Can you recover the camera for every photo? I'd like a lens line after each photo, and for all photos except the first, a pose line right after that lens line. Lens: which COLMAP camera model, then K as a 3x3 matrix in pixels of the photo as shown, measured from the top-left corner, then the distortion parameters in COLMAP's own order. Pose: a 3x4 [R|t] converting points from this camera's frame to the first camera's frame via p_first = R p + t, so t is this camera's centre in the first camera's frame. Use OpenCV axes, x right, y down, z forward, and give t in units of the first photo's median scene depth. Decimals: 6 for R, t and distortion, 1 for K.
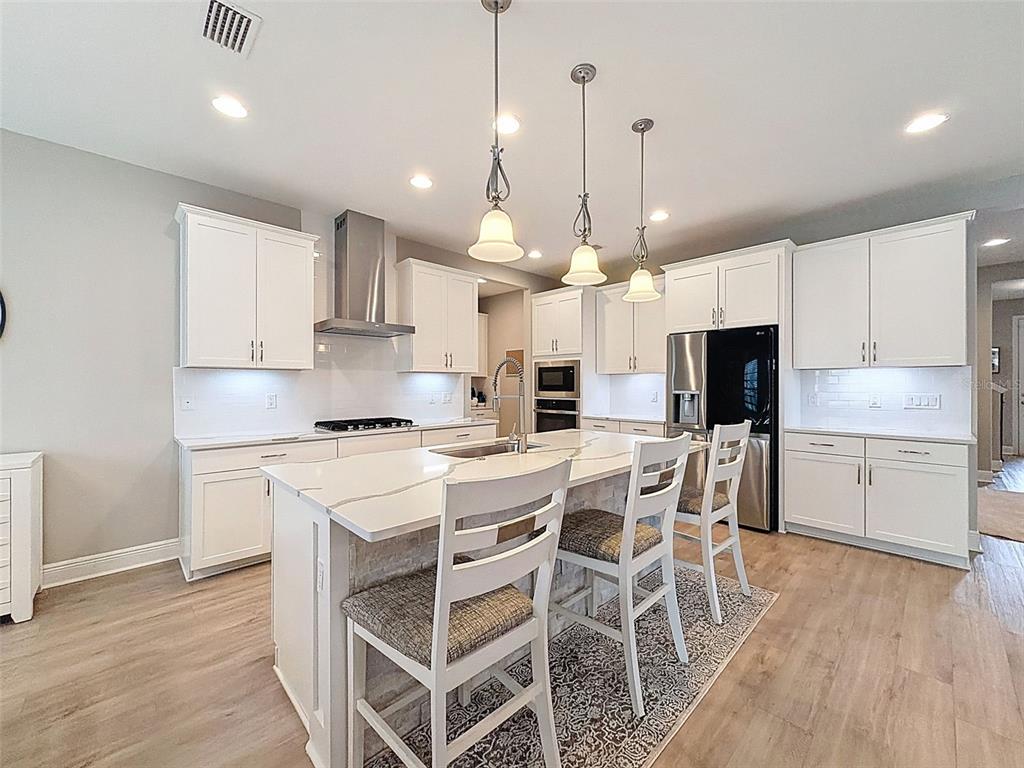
lens RADIAL K [[407.7, 0, 512.0], [0, 407.7, 384.0], [0, 0, 1]] dist [0.000520, 0.000342]
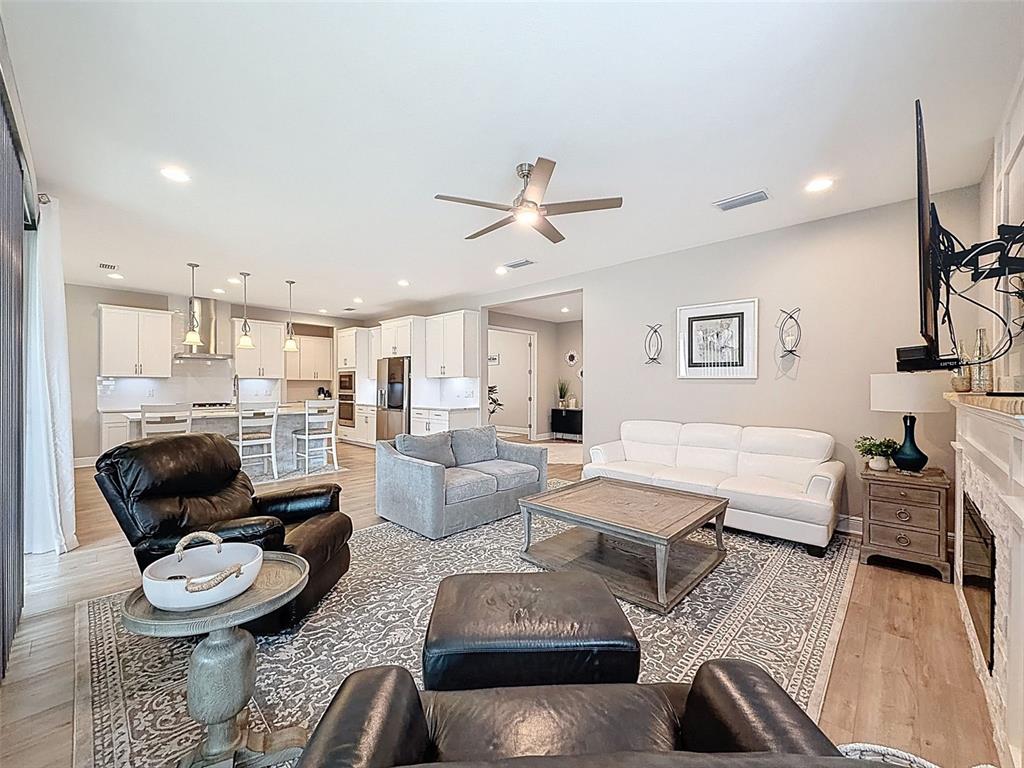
lens RADIAL K [[407.7, 0, 512.0], [0, 407.7, 384.0], [0, 0, 1]] dist [0.000520, 0.000342]
pose [[0.998954, 0.004720, 0.045475, 0.997508], [-0.004556, 0.999983, -0.003704, -0.002152], [-0.045492, 0.003493, 0.998959, -0.991097]]
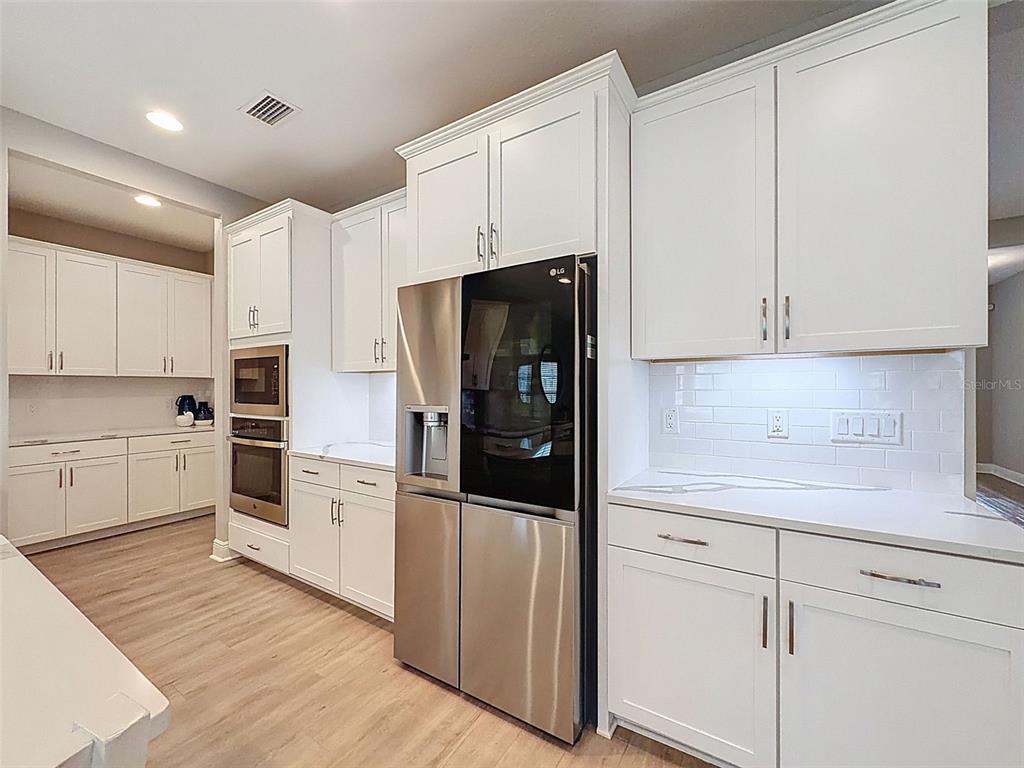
lens RADIAL K [[407.7, 0, 512.0], [0, 407.7, 384.0], [0, 0, 1]] dist [0.000520, 0.000342]
pose [[0.972155, -0.001357, 0.234334, 0.430923], [0.002715, 0.999981, -0.005473, -0.006002], [-0.234322, 0.005957, 0.972141, 0.557351]]
